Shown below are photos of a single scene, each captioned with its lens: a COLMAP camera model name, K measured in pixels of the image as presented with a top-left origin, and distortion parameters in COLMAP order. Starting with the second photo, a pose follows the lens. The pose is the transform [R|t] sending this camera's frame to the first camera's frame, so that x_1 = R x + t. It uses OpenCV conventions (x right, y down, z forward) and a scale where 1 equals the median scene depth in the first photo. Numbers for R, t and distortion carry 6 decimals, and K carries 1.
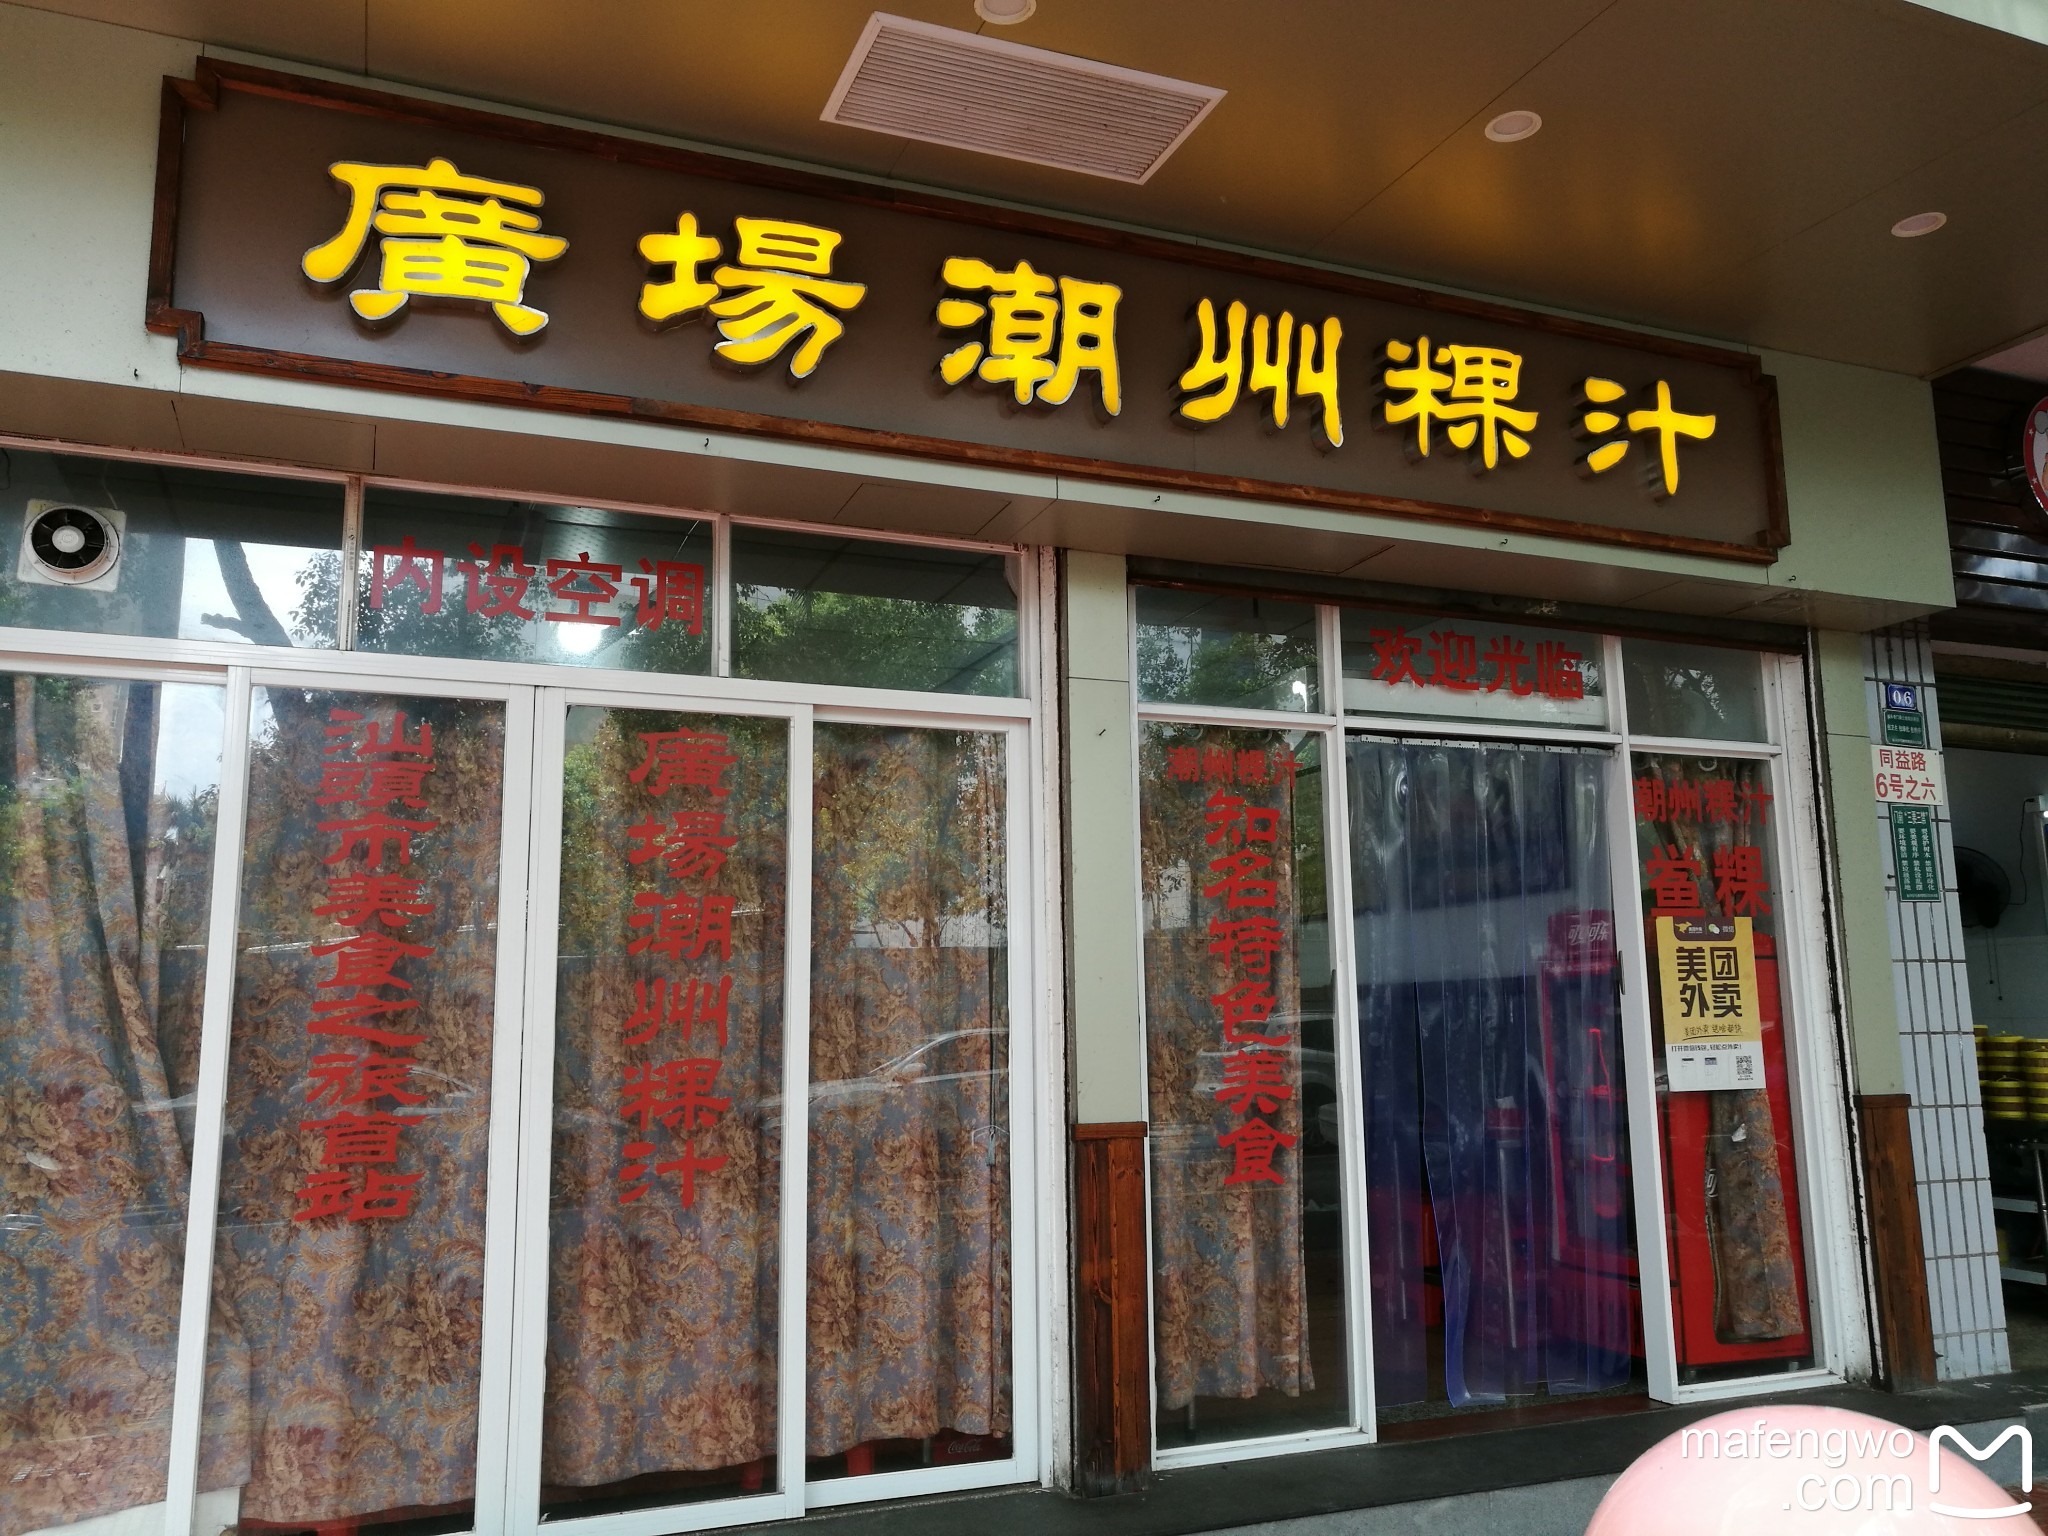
lens RADIAL K [[1612.4, 0, 1024.9], [0, 1612.4, 770.4], [0, 0, 1]] dist [0.002220, 0.009456]
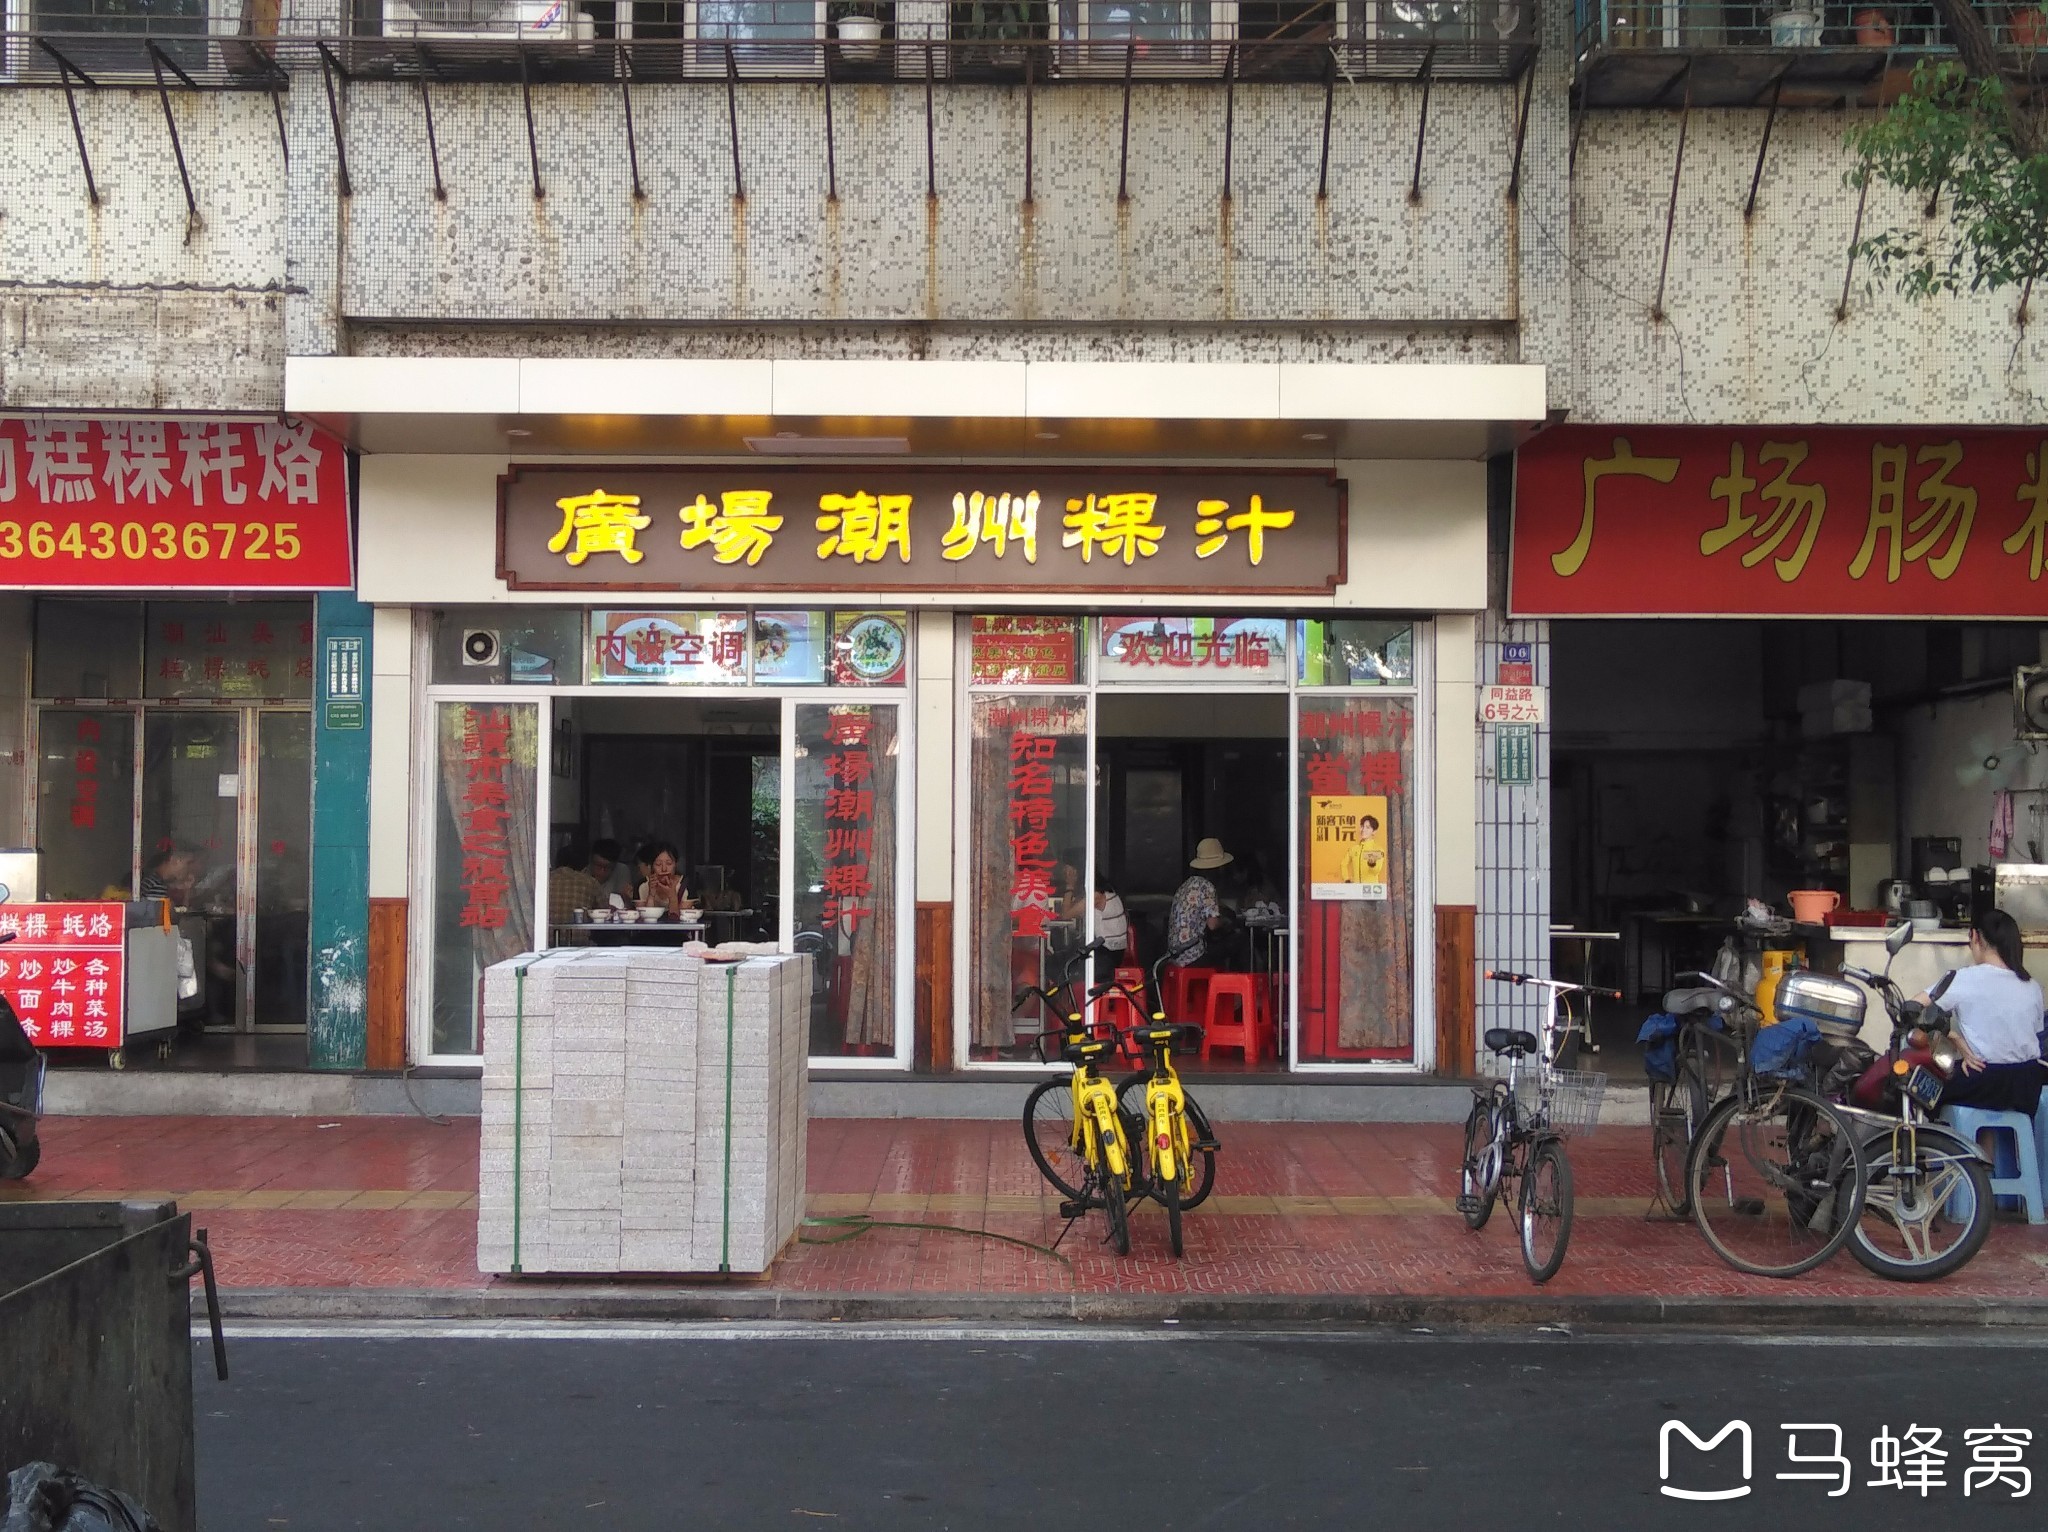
lens RADIAL K [[2954.4, 0, 1024.4], [0, 2954.4, 766.1], [0, 0, 1]] dist [0.013894, 0.000000]
pose [[0.914890, 0.011963, -0.403527, 1.596726], [0.044828, 0.990369, 0.130996, -0.417558], [0.401207, -0.137936, 0.905542, -2.223737]]
